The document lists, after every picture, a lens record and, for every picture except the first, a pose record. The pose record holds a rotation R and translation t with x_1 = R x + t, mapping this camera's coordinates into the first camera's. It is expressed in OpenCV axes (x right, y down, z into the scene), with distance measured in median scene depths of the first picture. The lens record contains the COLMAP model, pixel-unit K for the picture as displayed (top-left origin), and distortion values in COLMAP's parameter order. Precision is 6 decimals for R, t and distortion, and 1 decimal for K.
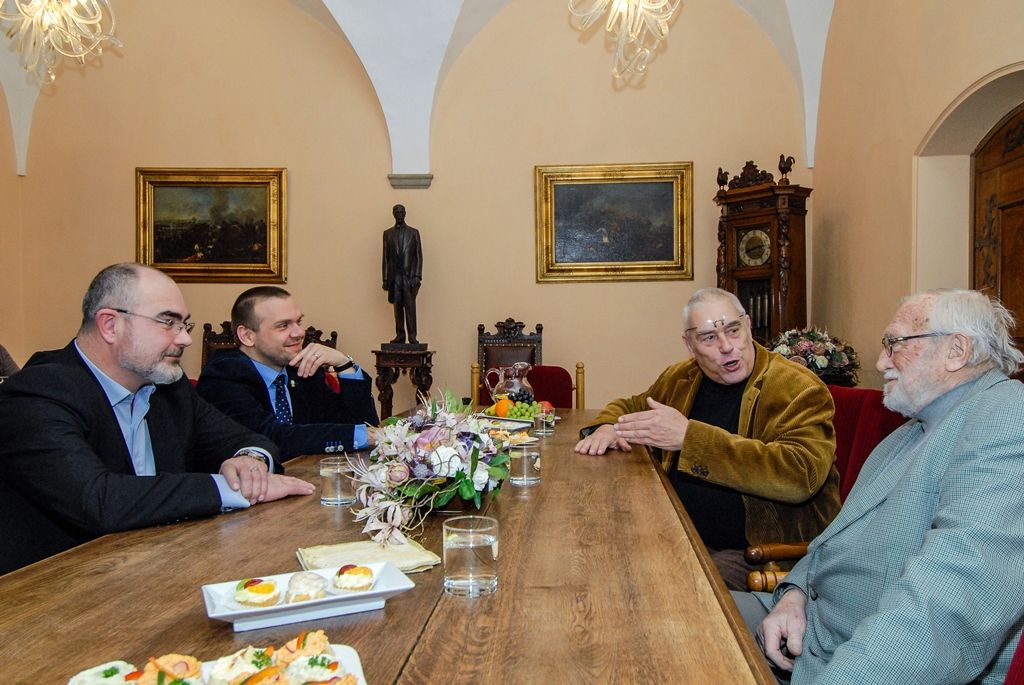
lens RADIAL K [[754.6, 0, 503.8], [0, 754.6, 340.2], [0, 0, 1]] dist [0.063329, -0.025708]
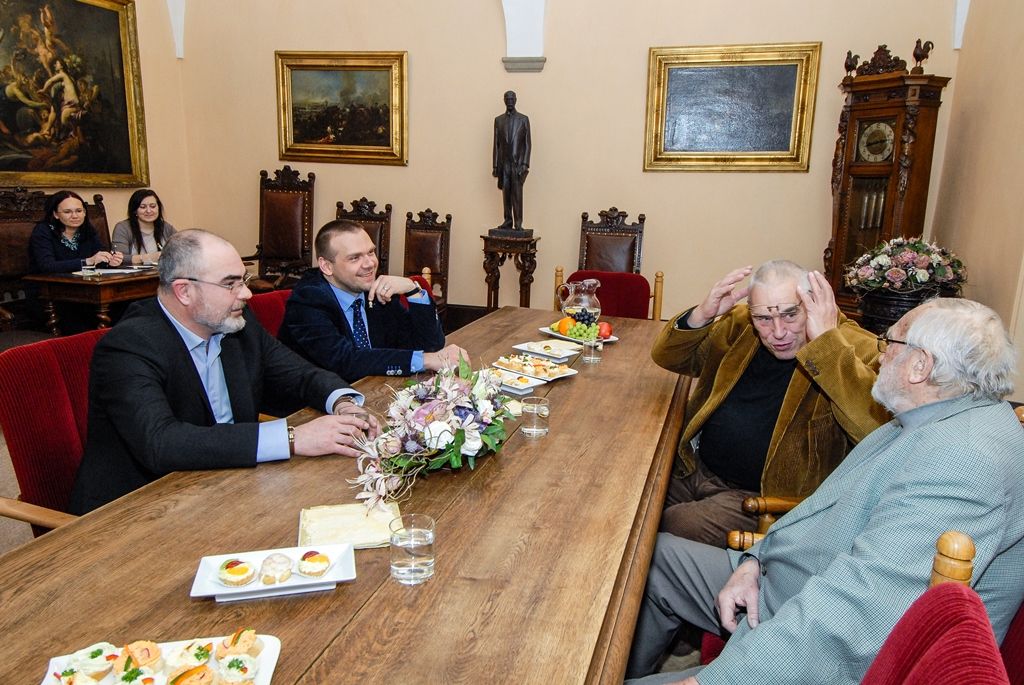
lens RADIAL K [[718.1, 0, 503.4], [0, 718.1, 338.5], [0, 0, 1]] dist [0.062750, -0.041108]
pose [[0.982504, 0.062610, -0.175403, 0.049000], [-0.027206, 0.979946, 0.197397, -0.048753], [0.184244, -0.189171, 0.964504, -0.005105]]
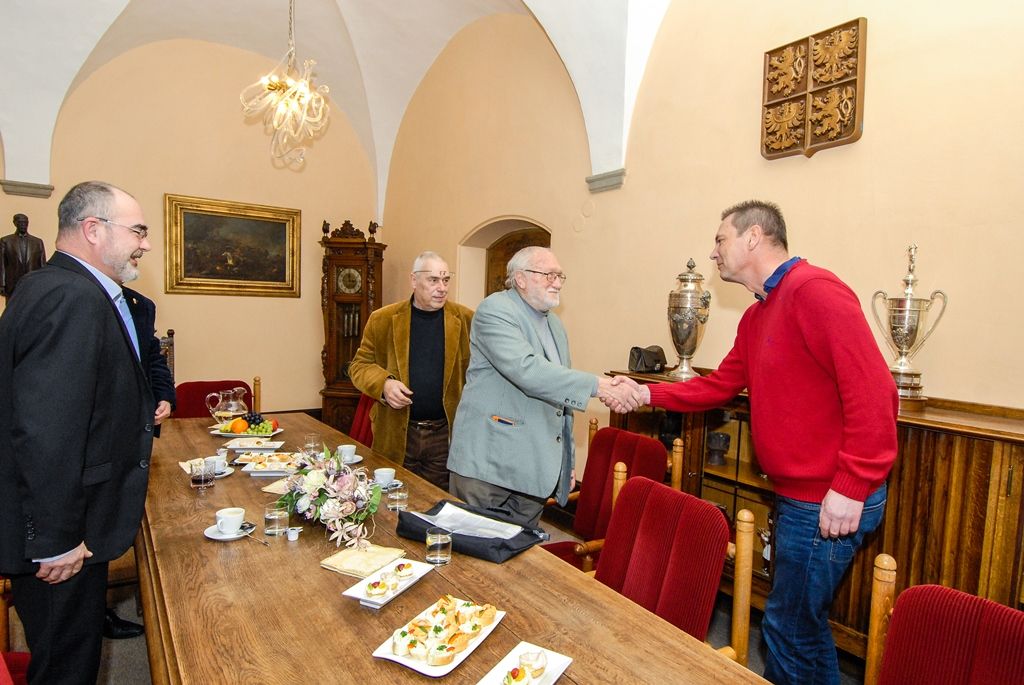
lens RADIAL K [[598.4, 0, 506.9], [0, 598.4, 342.5], [0, 0, 1]] dist [-0.002094, -0.006256]
pose [[0.767566, -0.008303, 0.640916, -0.166373], [-0.026142, 0.998679, 0.044246, -0.062719], [-0.640436, -0.050717, 0.766335, -0.062245]]
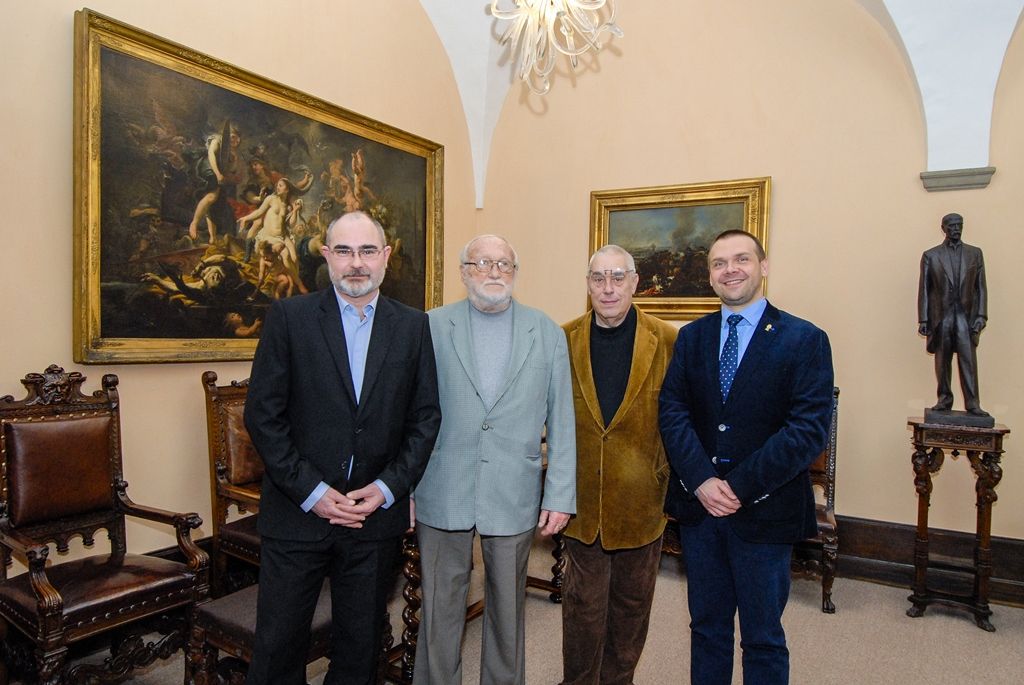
lens RADIAL K [[718.1, 0, 539.9], [0, 718.1, 348.1], [0, 0, 1]] dist [0.062750, -0.041108]
pose [[0.911848, 0.021096, -0.409986, -0.226765], [-0.018669, 0.999776, 0.009924, -0.060182], [0.410104, -0.001396, 0.912038, 0.250726]]
